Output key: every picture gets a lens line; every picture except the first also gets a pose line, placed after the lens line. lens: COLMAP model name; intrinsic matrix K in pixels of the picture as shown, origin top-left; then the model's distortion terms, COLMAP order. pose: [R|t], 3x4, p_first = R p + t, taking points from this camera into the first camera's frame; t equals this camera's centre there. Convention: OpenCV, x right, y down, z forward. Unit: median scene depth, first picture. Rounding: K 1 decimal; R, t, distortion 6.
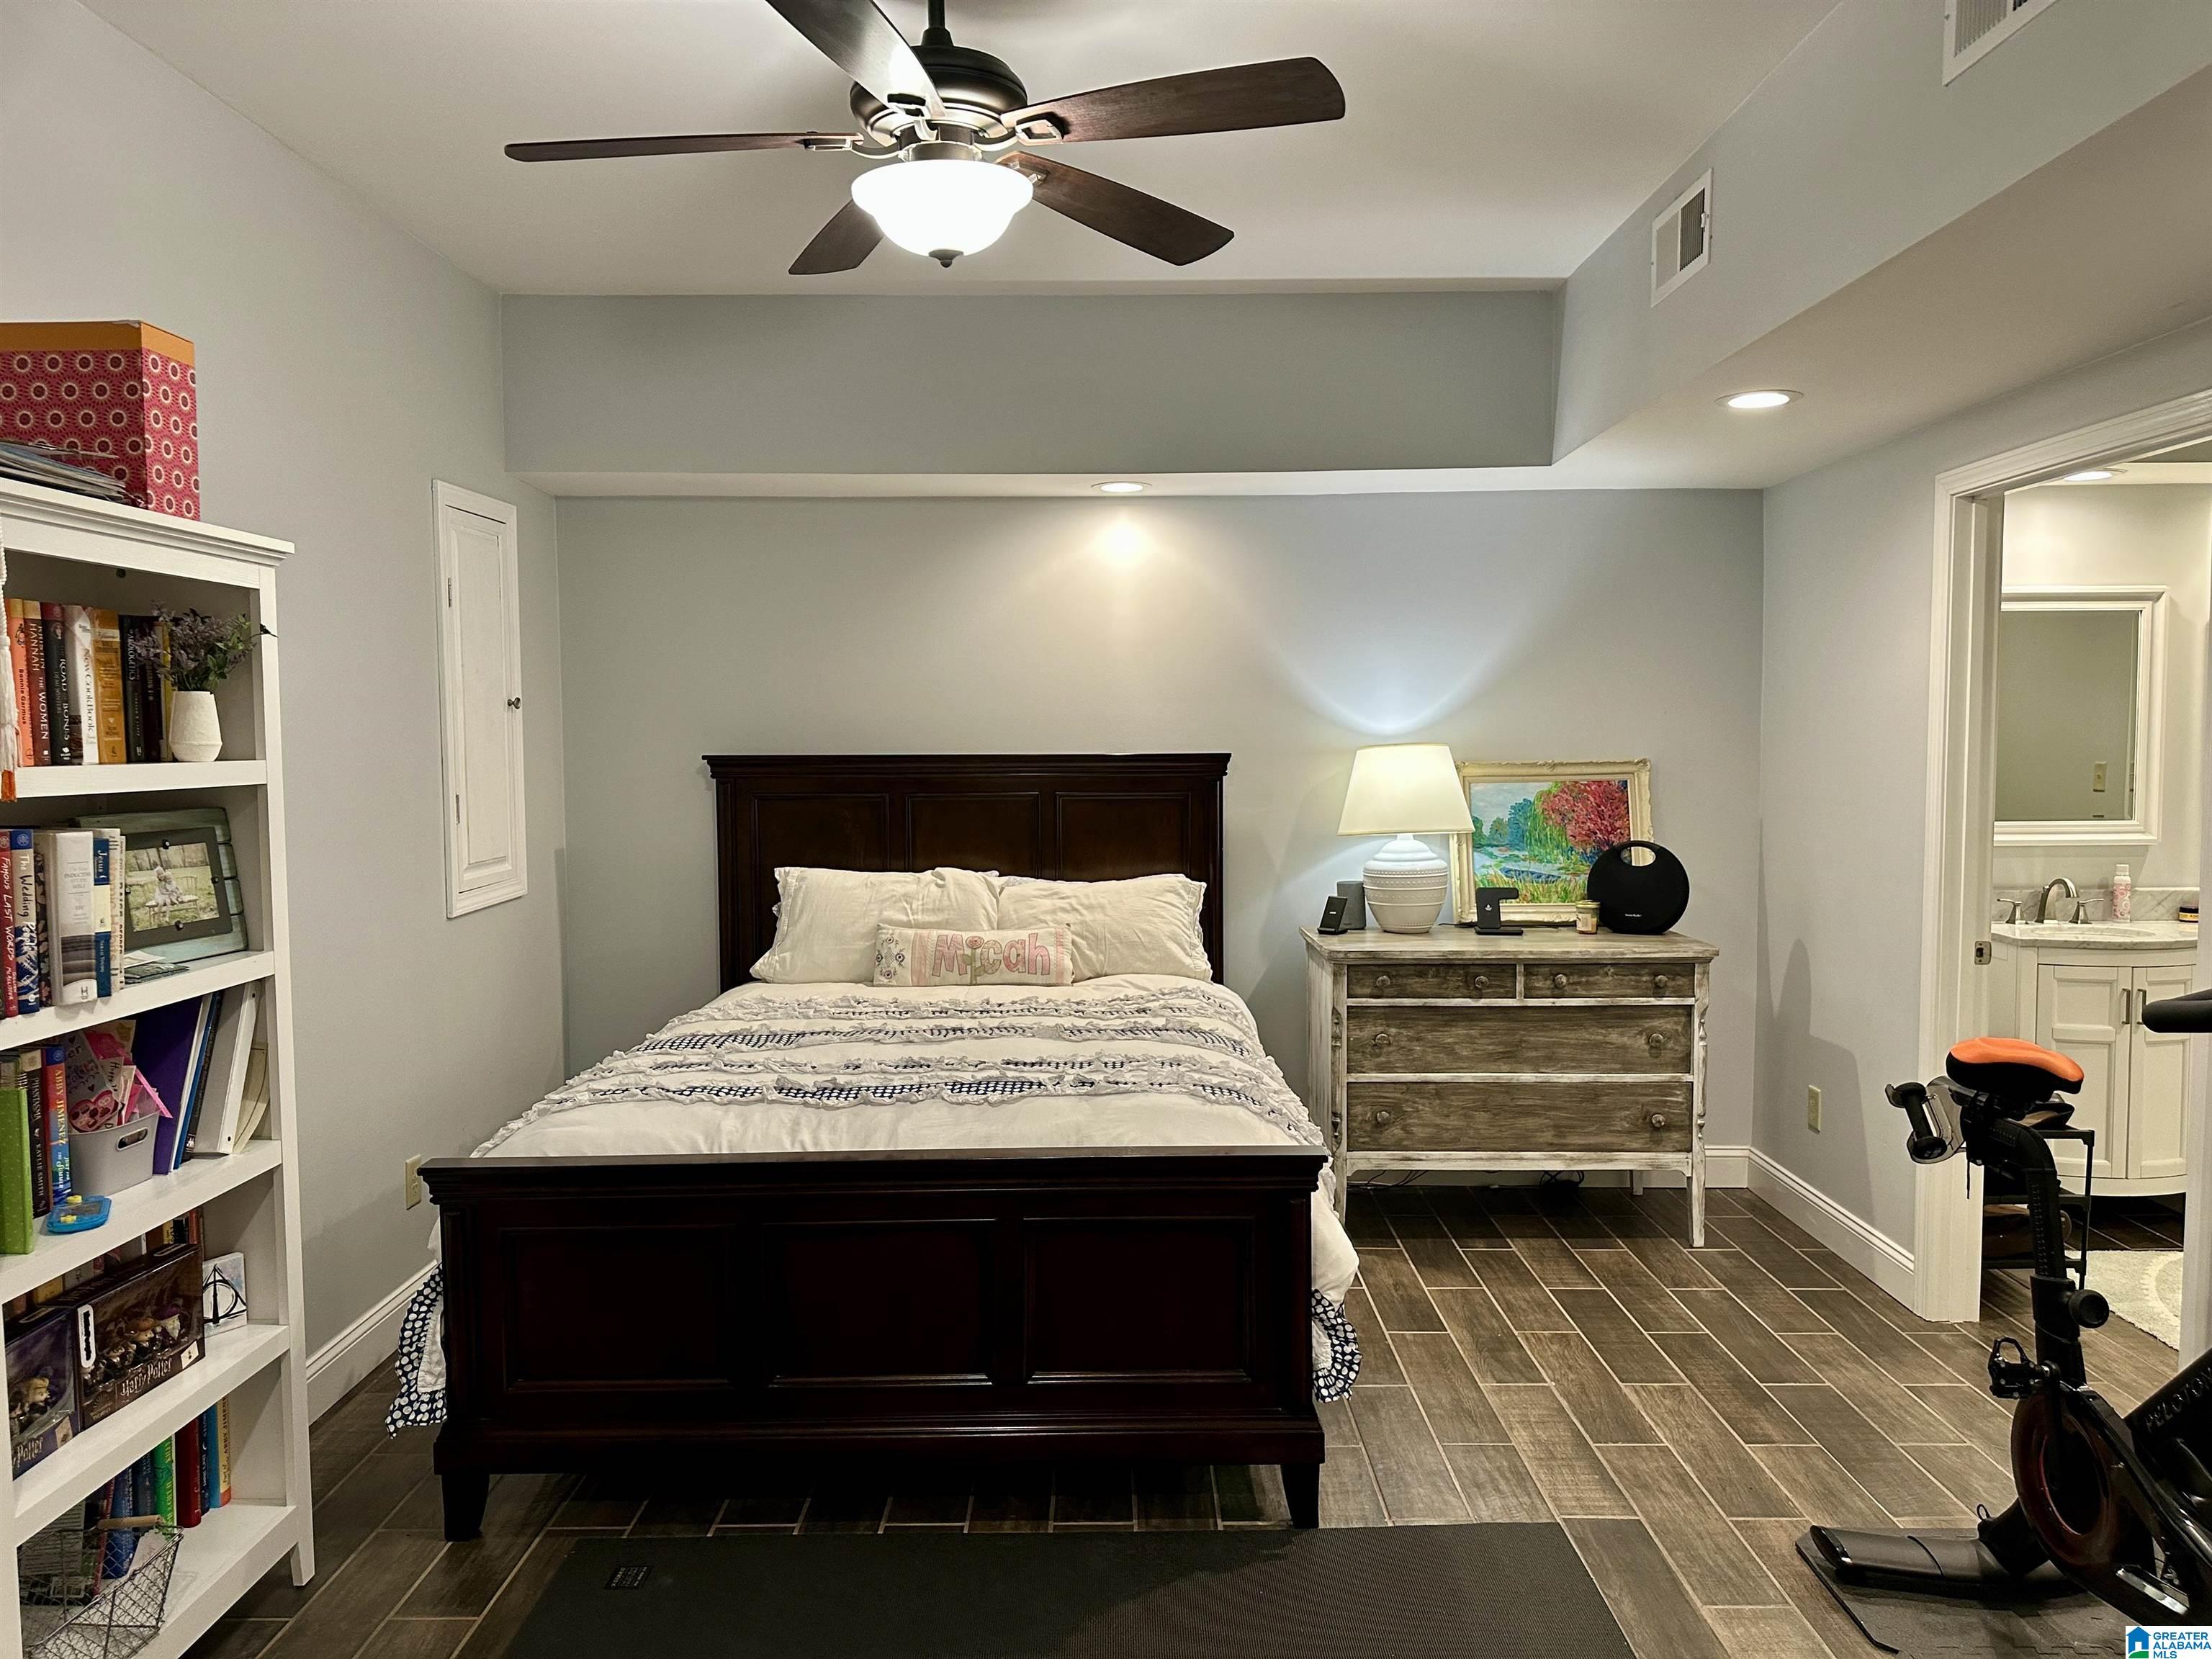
lens RADIAL K [[1580.1, 0, 1118.6], [0, 1580.1, 826.8], [0, 0, 1]] dist [0.090000, -0.155092]
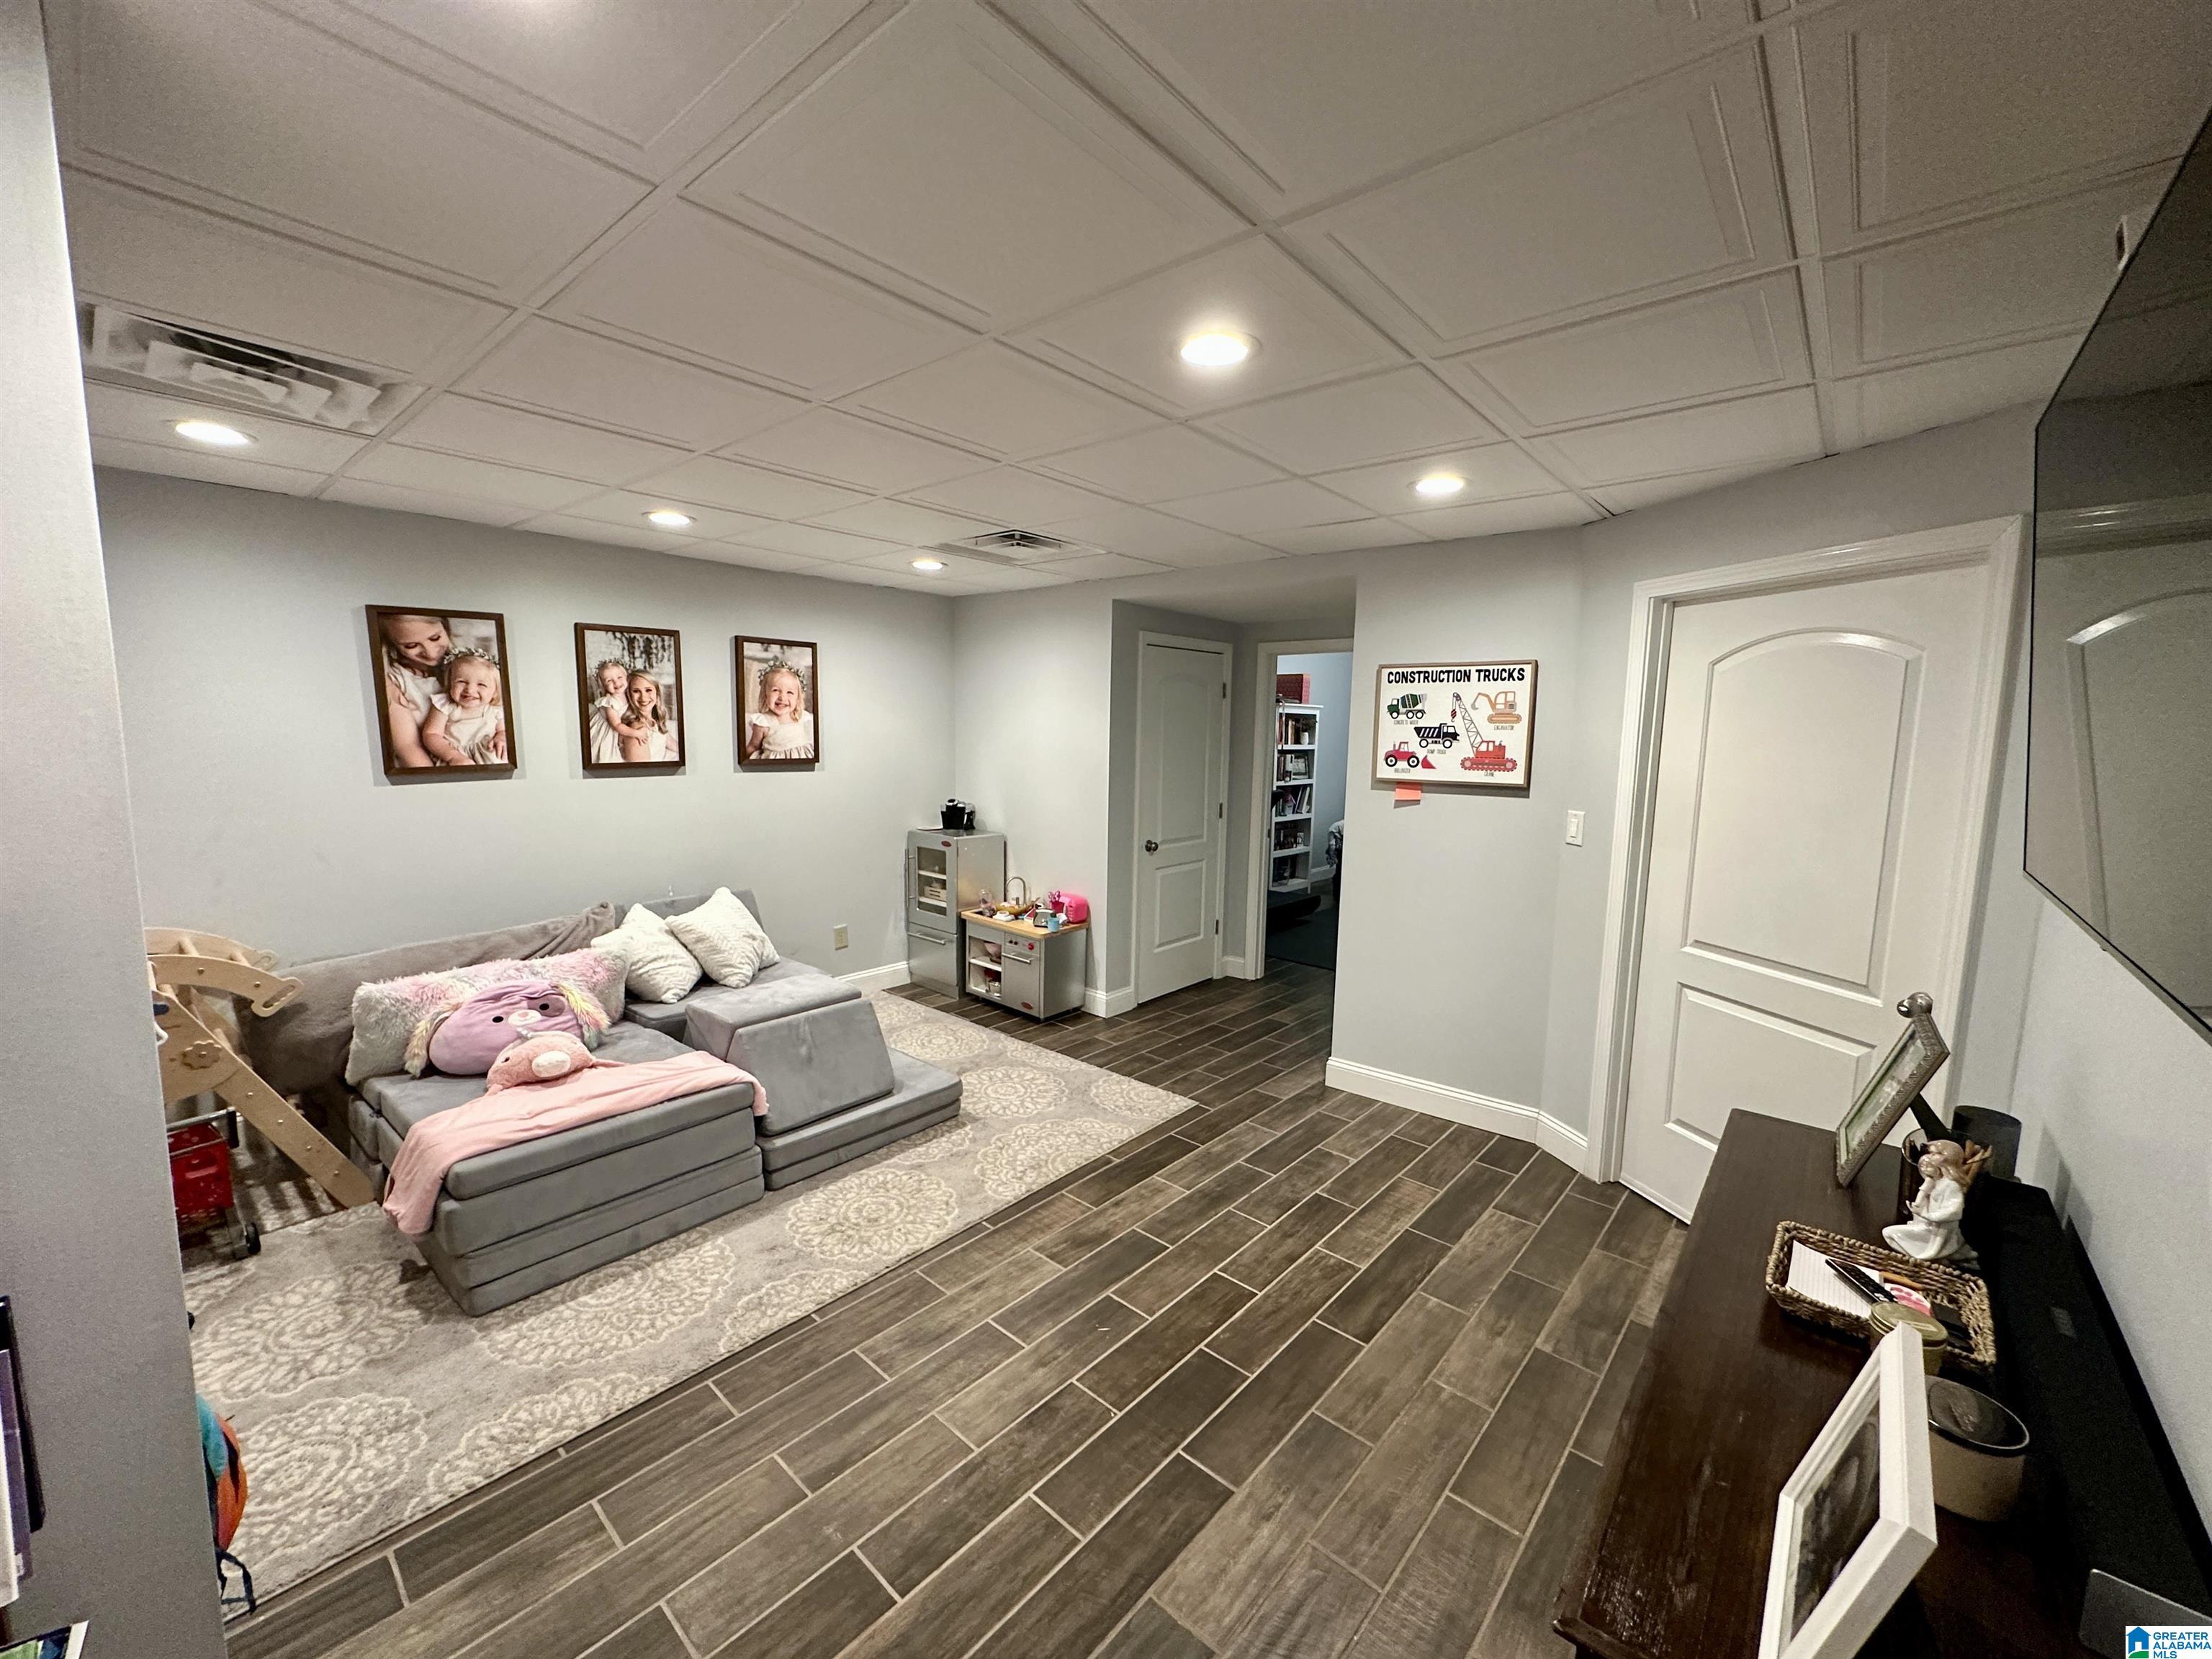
lens RADIAL K [[882.8, 0, 1105.0], [0, 882.8, 830.2], [0, 0, 1]] dist [-0.004690, 0.001243]
pose [[0.750509, 0.095305, -0.653952, 1.004006], [-0.062221, 0.995341, 0.073650, 0.077684], [0.657925, -0.014586, 0.752943, -1.892195]]
